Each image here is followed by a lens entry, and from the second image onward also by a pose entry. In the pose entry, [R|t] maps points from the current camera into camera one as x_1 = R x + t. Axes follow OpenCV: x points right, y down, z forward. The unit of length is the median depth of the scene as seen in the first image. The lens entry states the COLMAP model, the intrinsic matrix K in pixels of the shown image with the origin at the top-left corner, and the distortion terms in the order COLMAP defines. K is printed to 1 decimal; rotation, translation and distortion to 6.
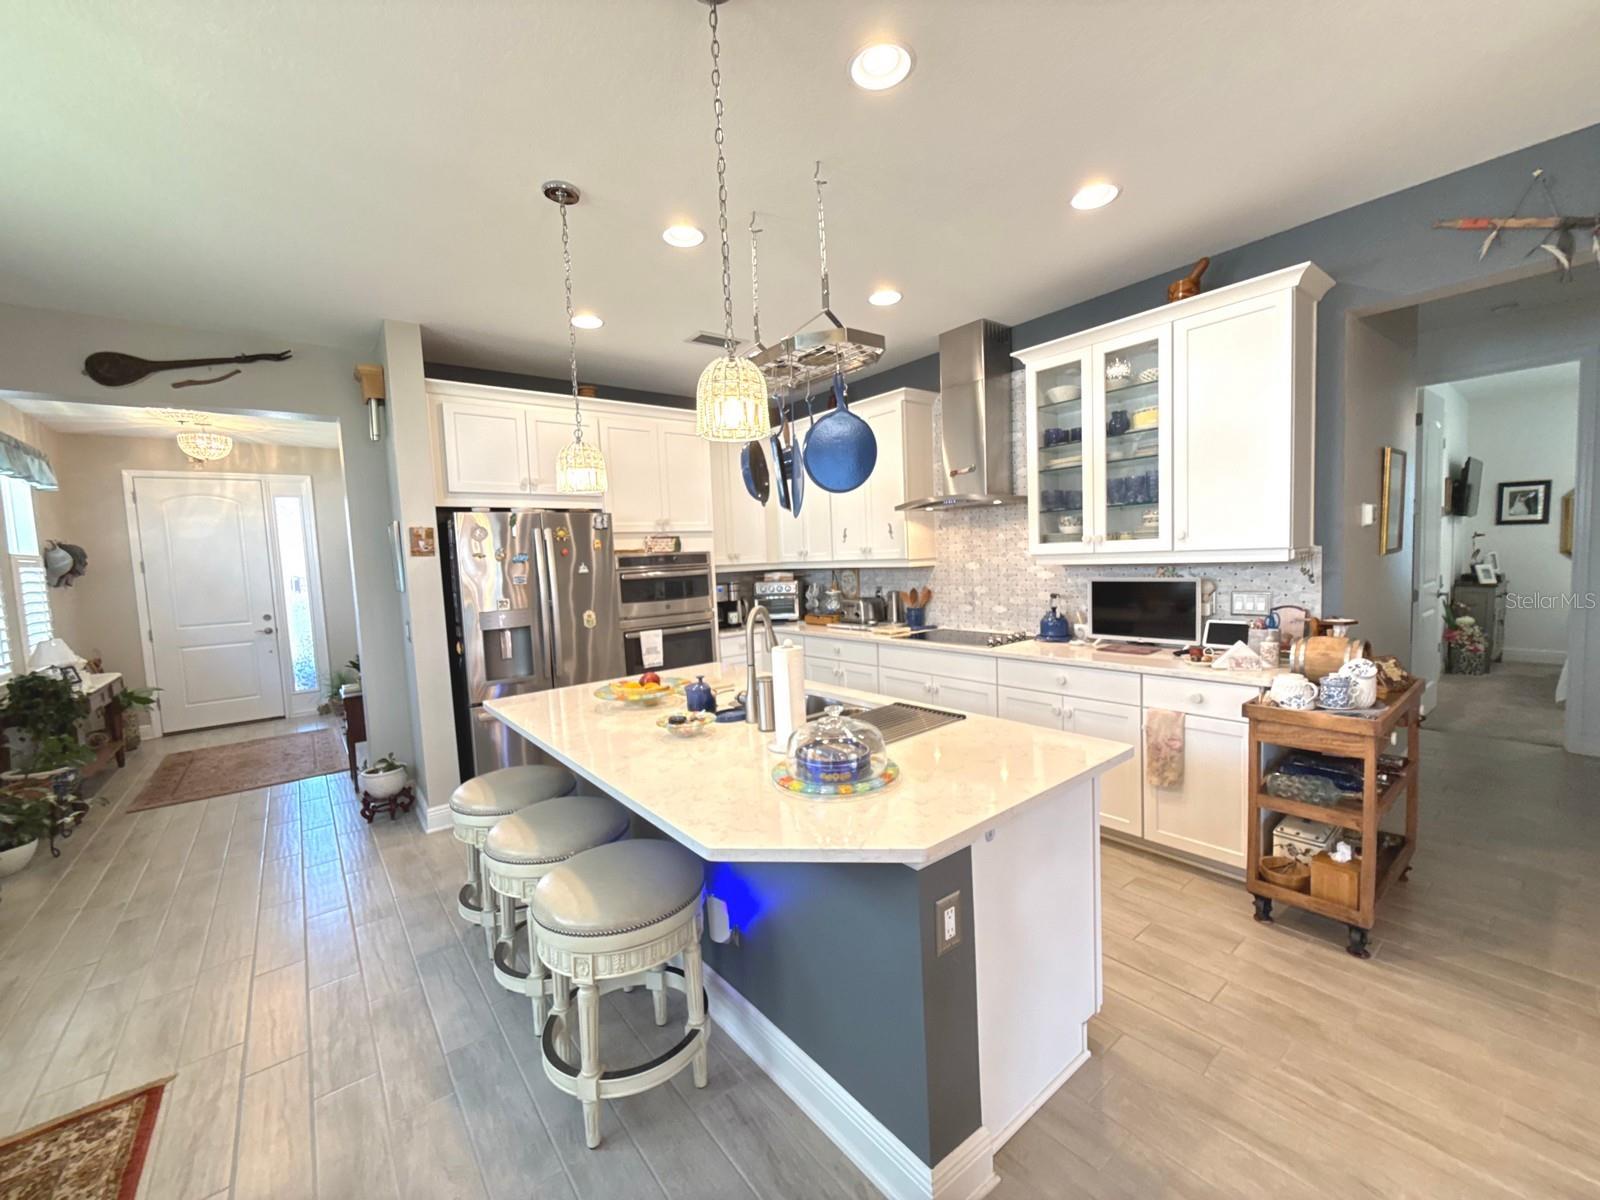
lens RADIAL K [[638.1, 0, 800.6], [0, 638.1, 598.5], [0, 0, 1]] dist [0.000480, 0.000017]
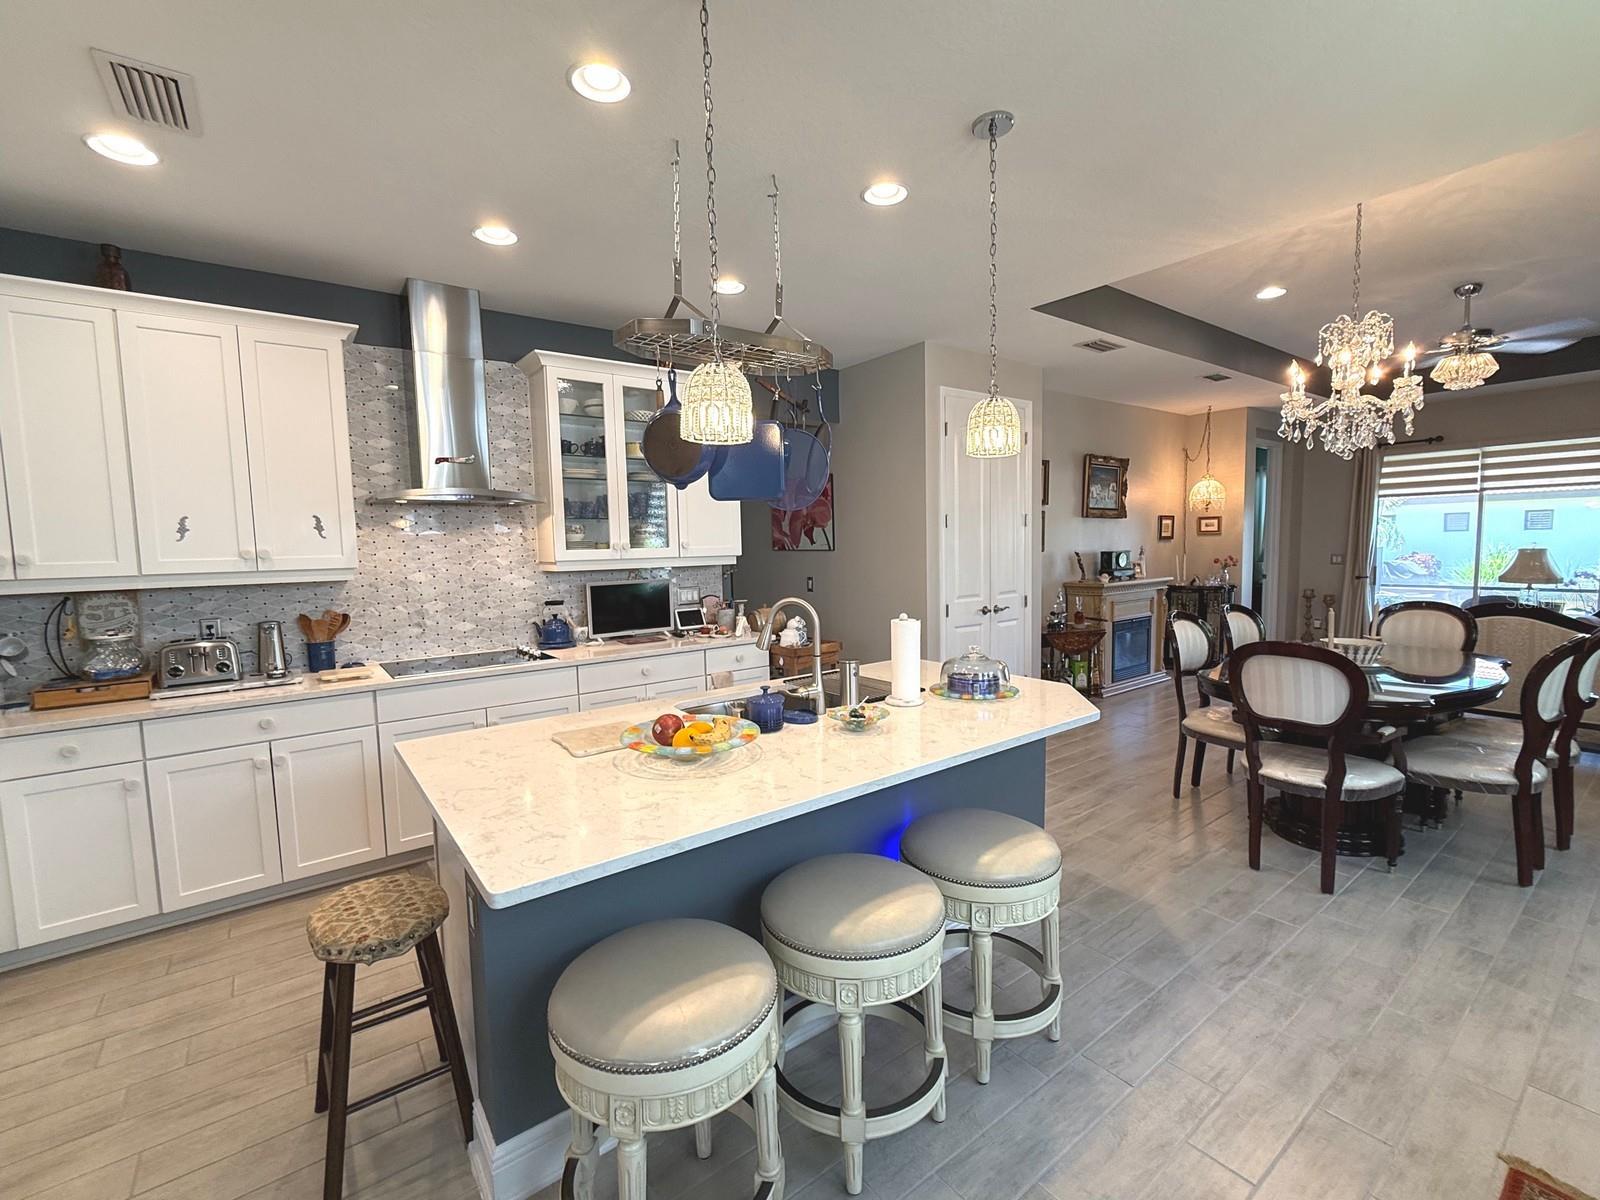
lens RADIAL K [[691.2, 0, 801.4], [0, 691.2, 603.9], [0, 0, 1]] dist [0.000977, 0.000025]
pose [[0.030445, -0.046203, 0.998468, -0.620093], [0.089066, 0.995083, 0.043330, -0.013945], [-0.995560, 0.087610, 0.034410, 0.533105]]
